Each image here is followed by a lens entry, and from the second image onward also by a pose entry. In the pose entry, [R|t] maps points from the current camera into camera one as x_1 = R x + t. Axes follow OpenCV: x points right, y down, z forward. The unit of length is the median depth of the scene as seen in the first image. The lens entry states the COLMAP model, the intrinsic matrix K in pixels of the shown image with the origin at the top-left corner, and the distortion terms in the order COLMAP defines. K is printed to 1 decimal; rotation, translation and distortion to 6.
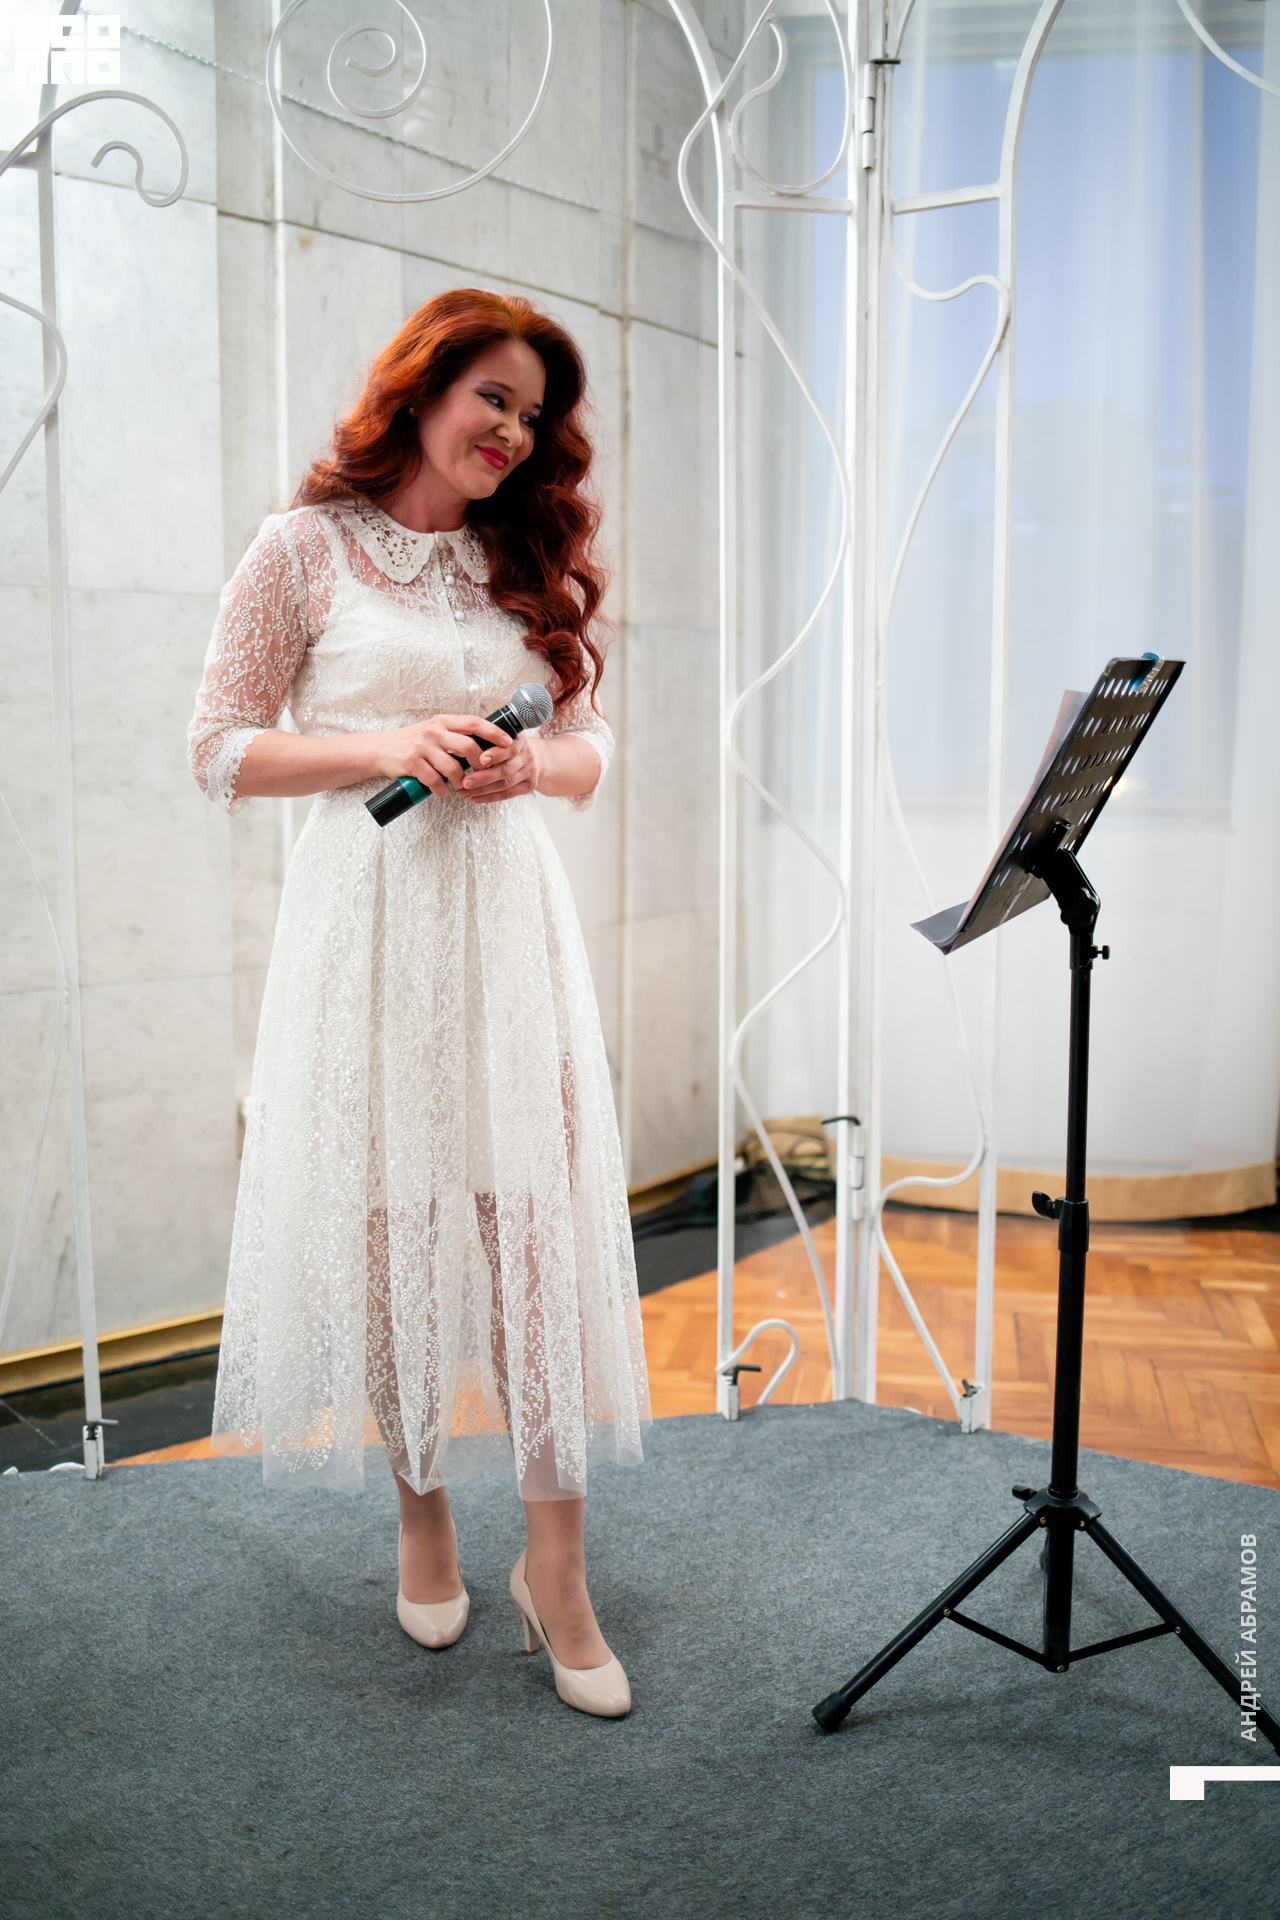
lens RADIAL K [[1956.8, 0, 640.8], [0, 1956.8, 956.5], [0, 0, 1]] dist [-0.007533, 0.000000]
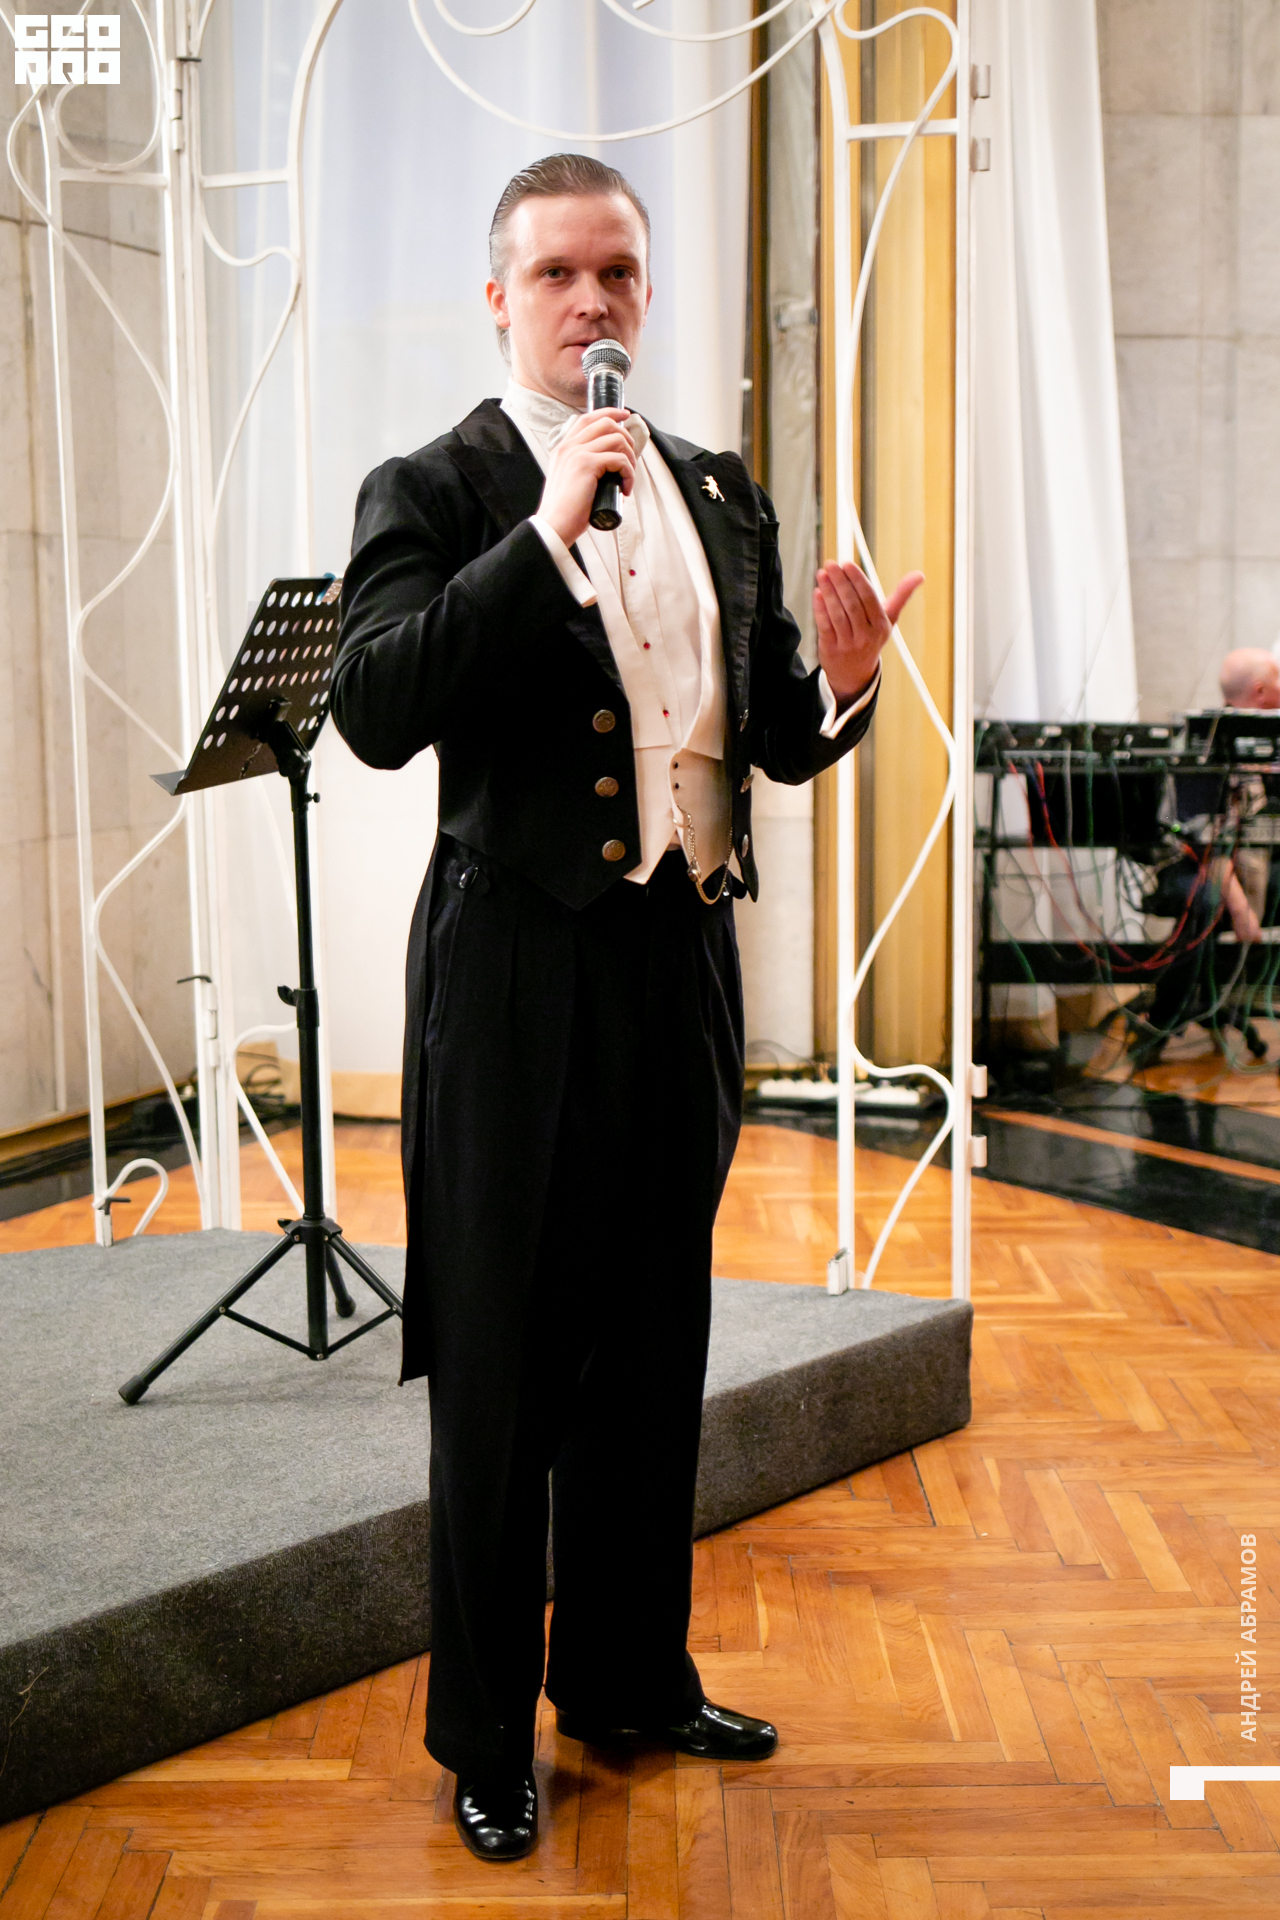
lens RADIAL K [[2523.4, 0, 638.9], [0, 2523.4, 963.4], [0, 0, 1]] dist [-0.003581, 0.000000]
pose [[0.984232, -0.035134, 0.173358, 0.109630], [0.033585, 0.999365, 0.011867, 0.070209], [-0.173665, -0.005857, 0.984787, -0.525366]]
